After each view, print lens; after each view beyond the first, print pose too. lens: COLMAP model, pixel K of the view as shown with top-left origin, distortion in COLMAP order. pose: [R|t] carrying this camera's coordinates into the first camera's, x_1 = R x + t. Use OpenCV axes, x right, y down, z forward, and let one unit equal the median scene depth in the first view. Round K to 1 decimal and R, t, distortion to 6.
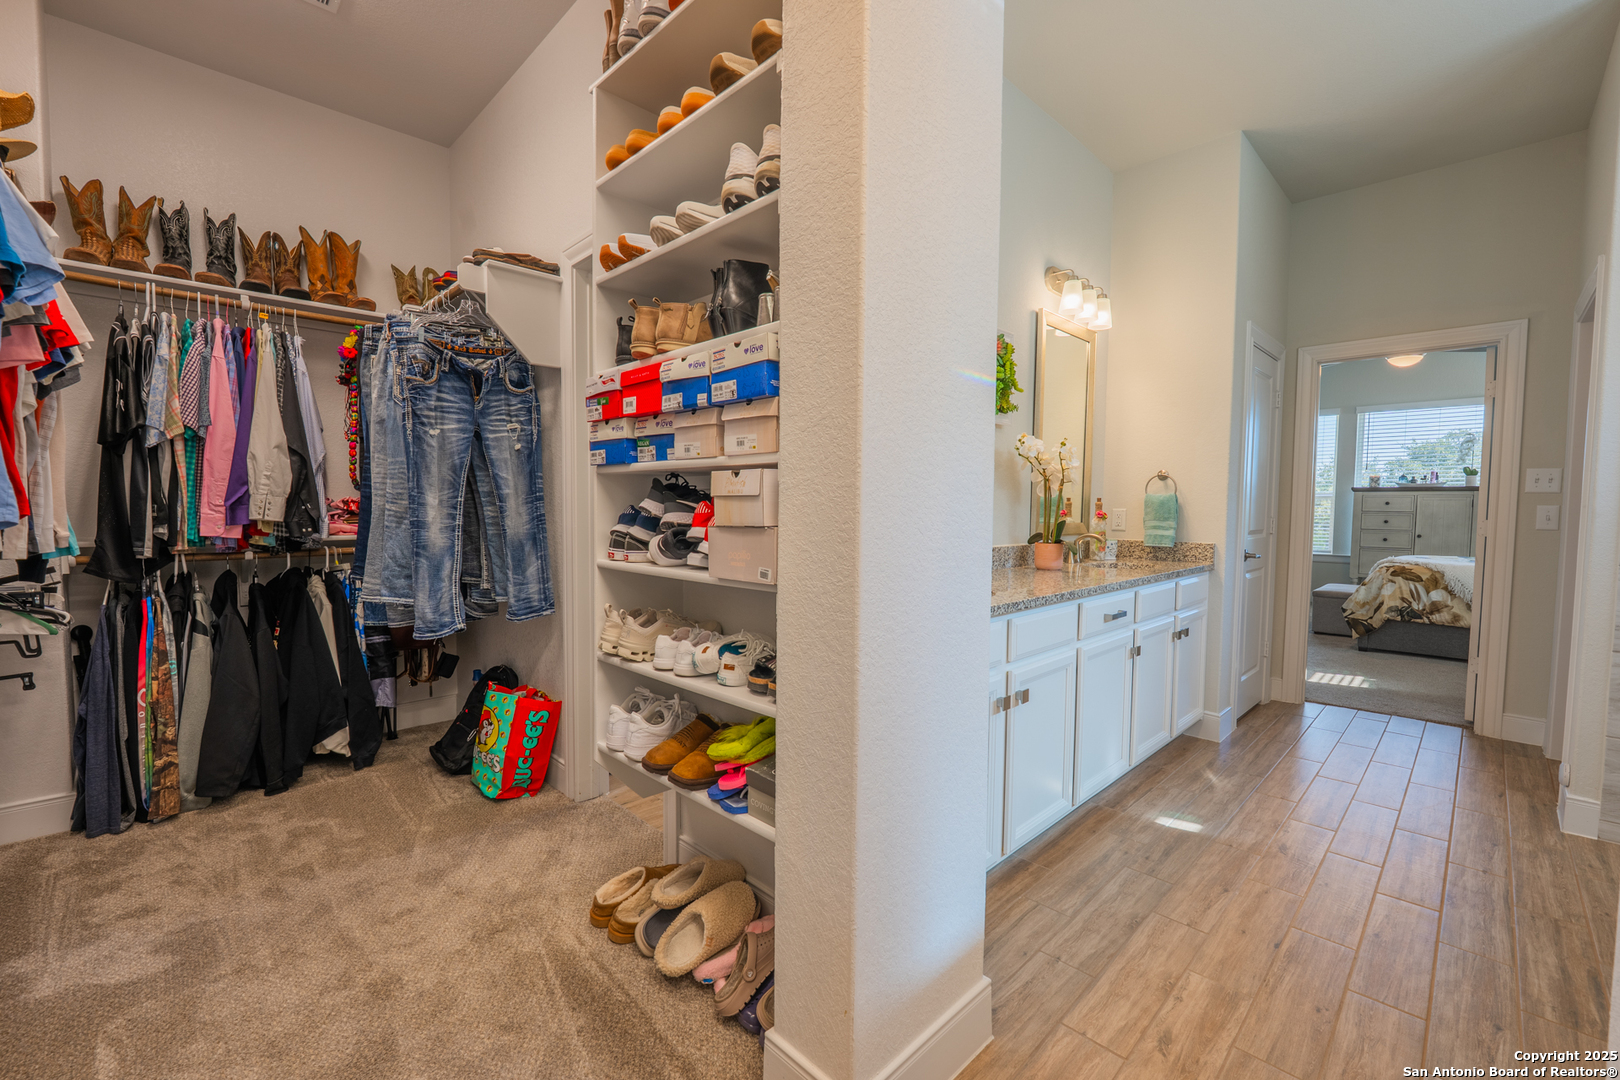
lens RADIAL K [[670.6, 0, 809.3], [0, 670.6, 543.4], [0, 0, 1]] dist [-0.010202, 0.000533]
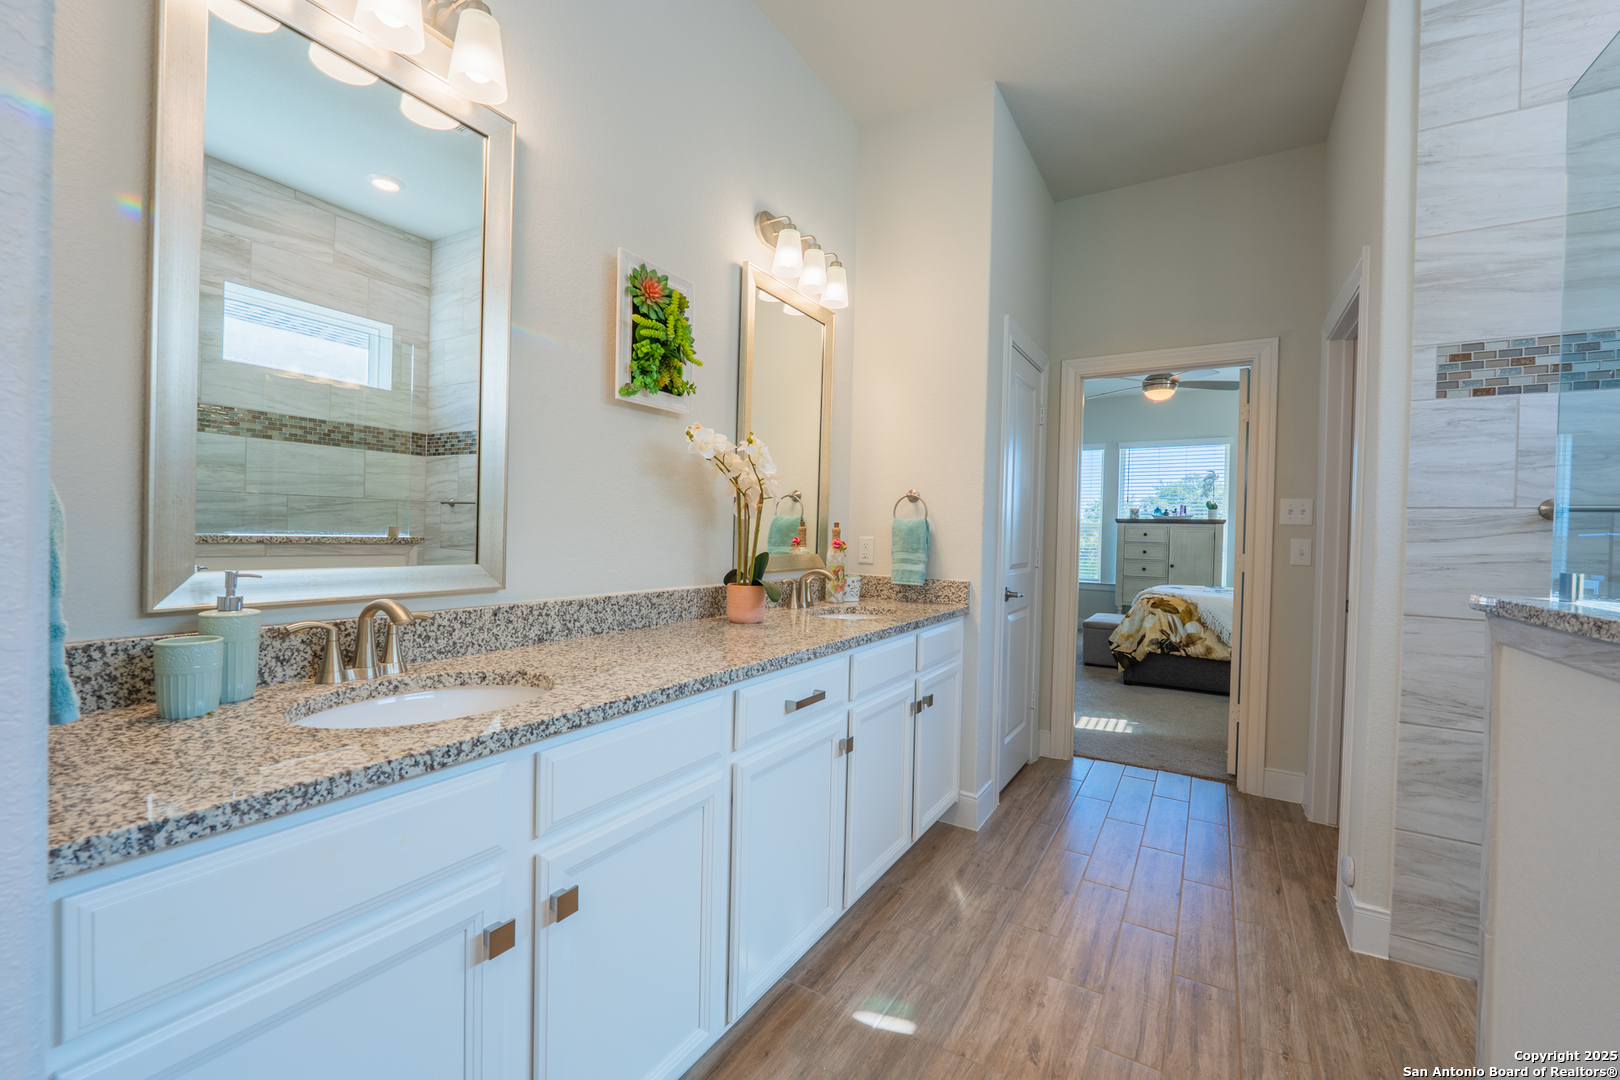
lens RADIAL K [[667.5, 0, 799.5], [0, 667.5, 543.1], [0, 0, 1]] dist [-0.005737, -0.003977]
pose [[0.971405, 0.010722, 0.237184, 0.206907], [-0.001981, 0.999311, -0.037060, -0.015129], [-0.237418, 0.035530, 0.970758, 0.253894]]
